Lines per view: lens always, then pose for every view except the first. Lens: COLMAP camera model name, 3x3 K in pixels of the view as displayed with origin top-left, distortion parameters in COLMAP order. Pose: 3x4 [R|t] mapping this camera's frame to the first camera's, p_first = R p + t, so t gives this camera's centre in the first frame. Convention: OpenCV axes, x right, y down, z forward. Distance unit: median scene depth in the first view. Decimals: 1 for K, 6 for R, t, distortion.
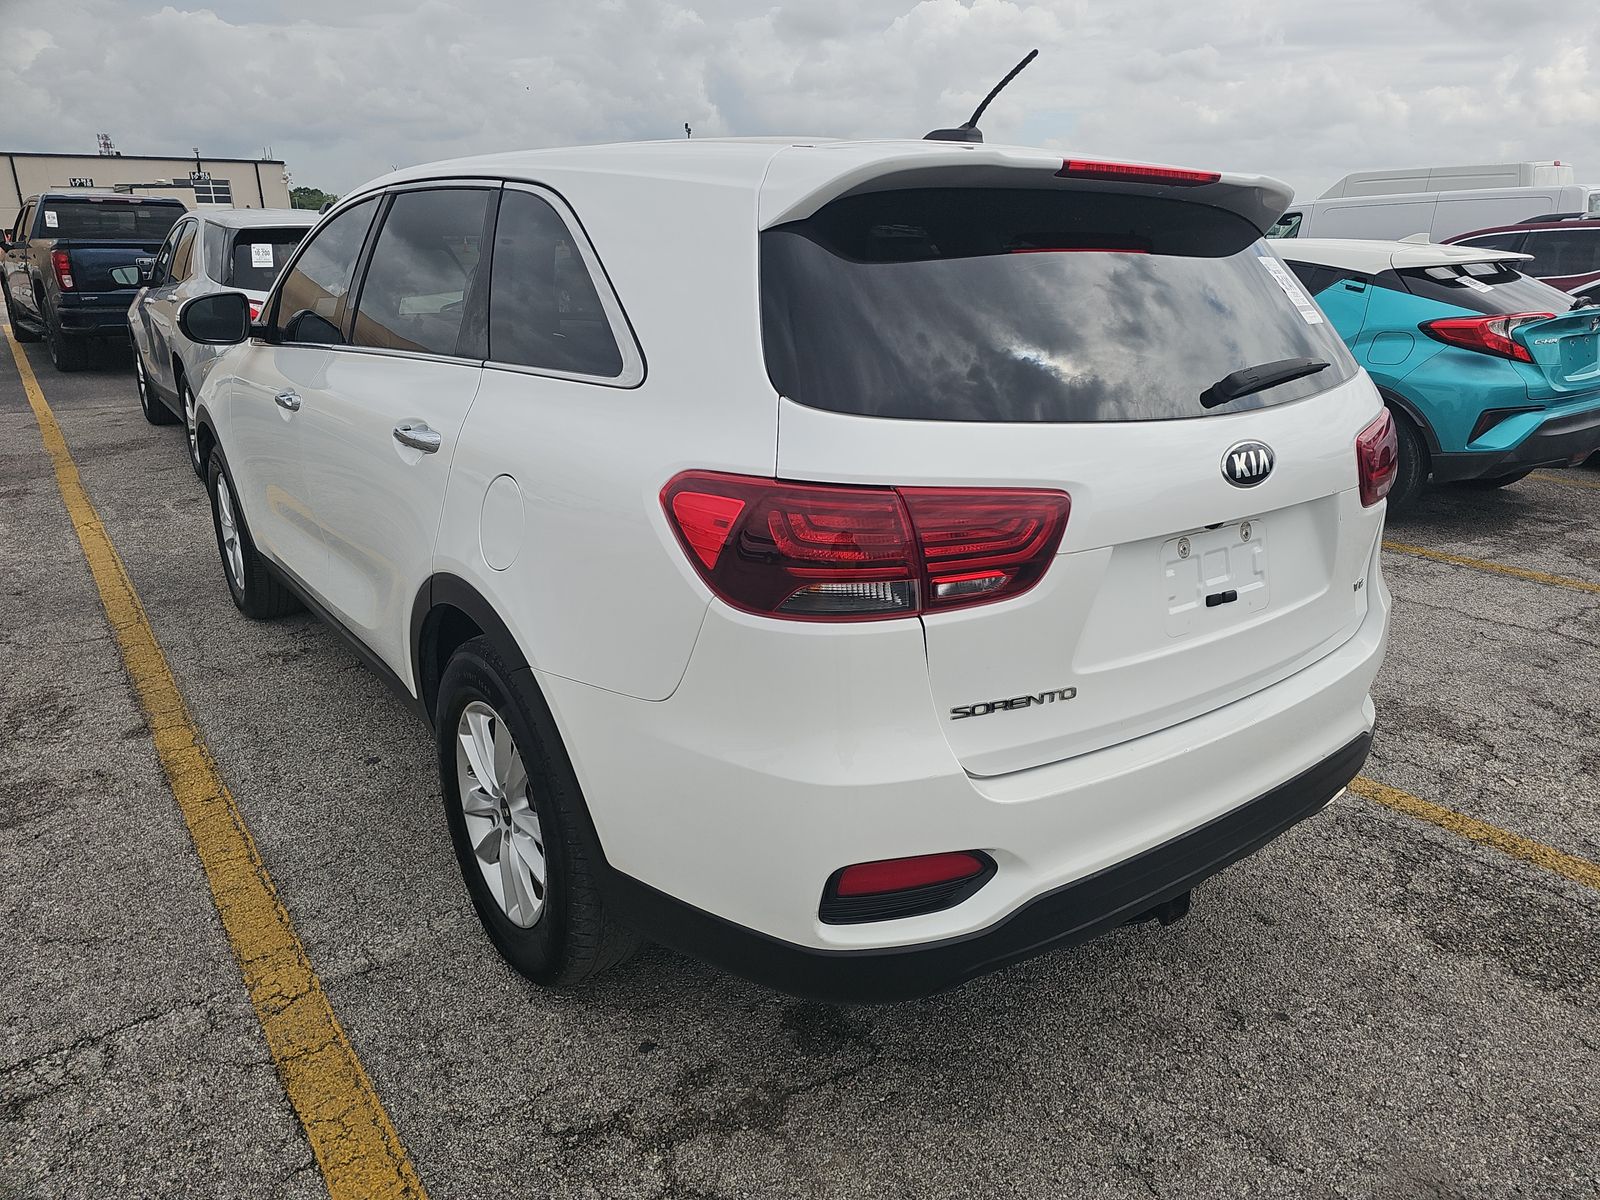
lens RADIAL K [[1066.0, 0, 807.7], [0, 1066.0, 594.8], [0, 0, 1]] dist [0.031677, -0.028531]
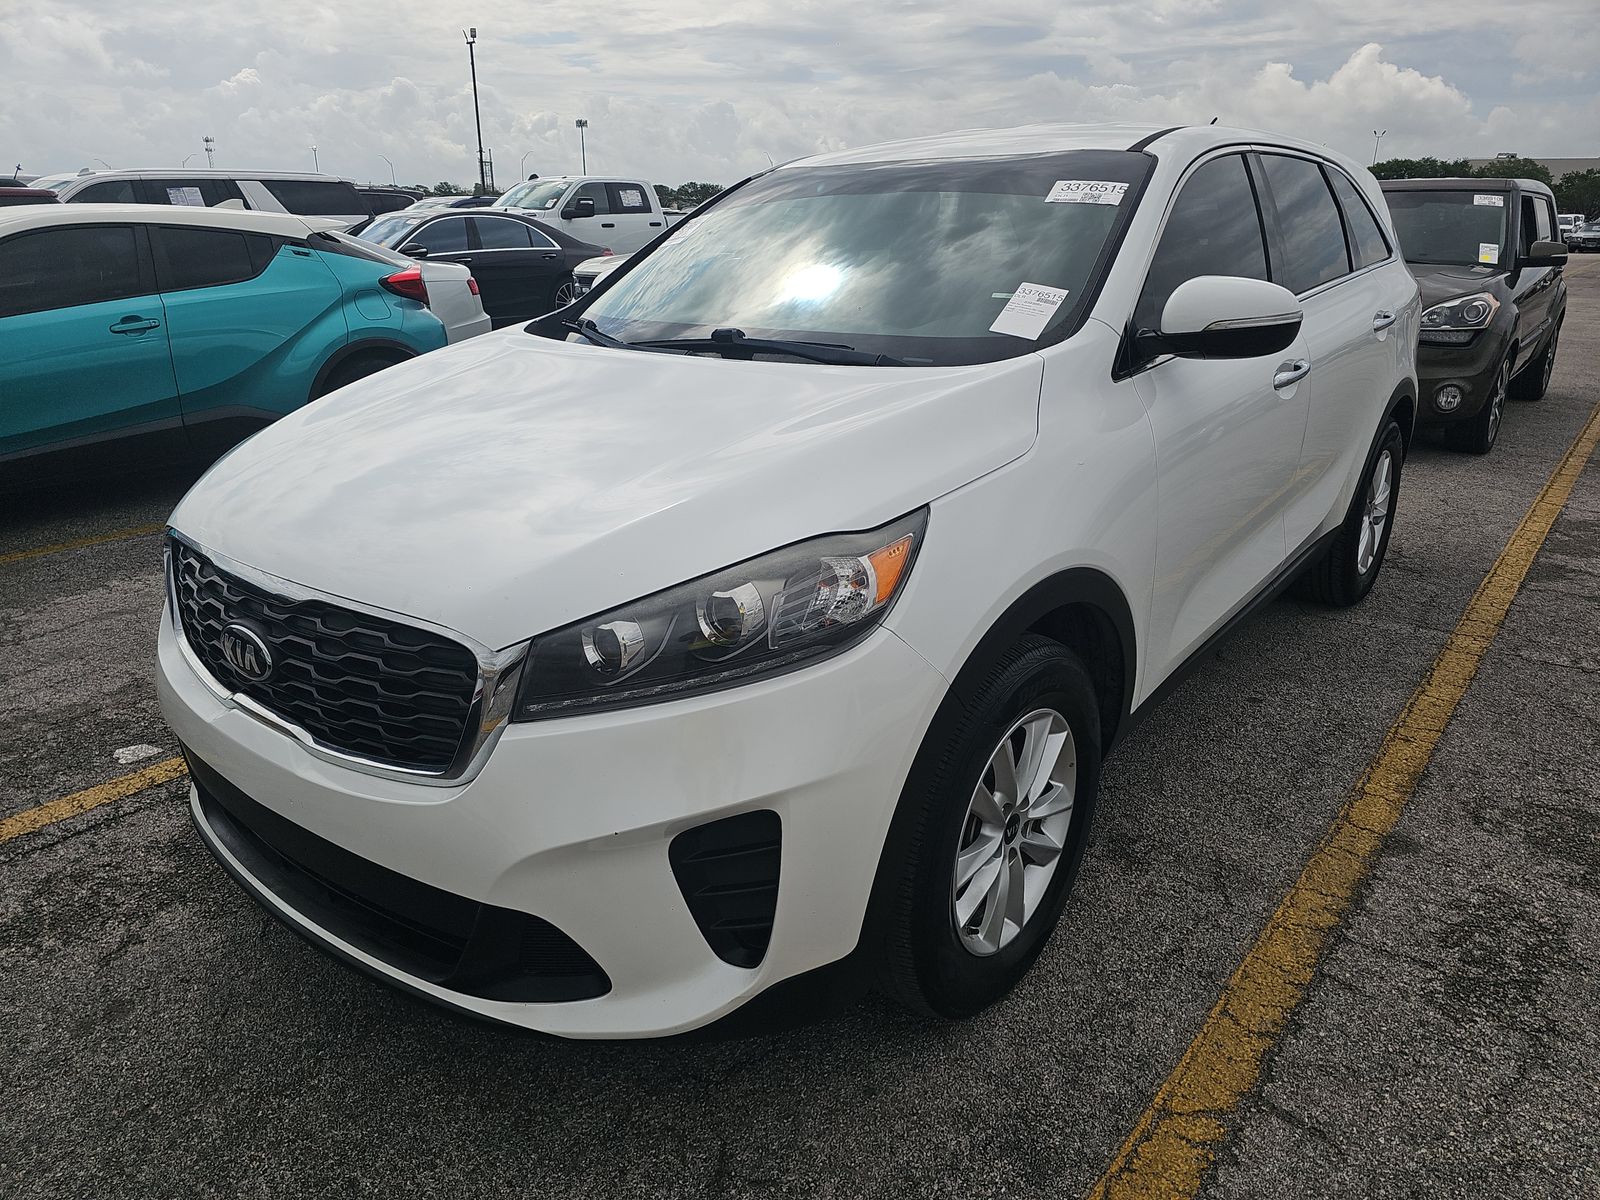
lens RADIAL K [[1066.0, 0, 796.7], [0, 1066.0, 598.6], [0, 0, 1]] dist [0.031677, -0.028531]
pose [[-0.248083, -0.324334, 0.912832, -1.190583], [0.295154, 0.872182, 0.390106, -0.464991], [-0.922680, 0.366205, -0.120645, 1.463548]]
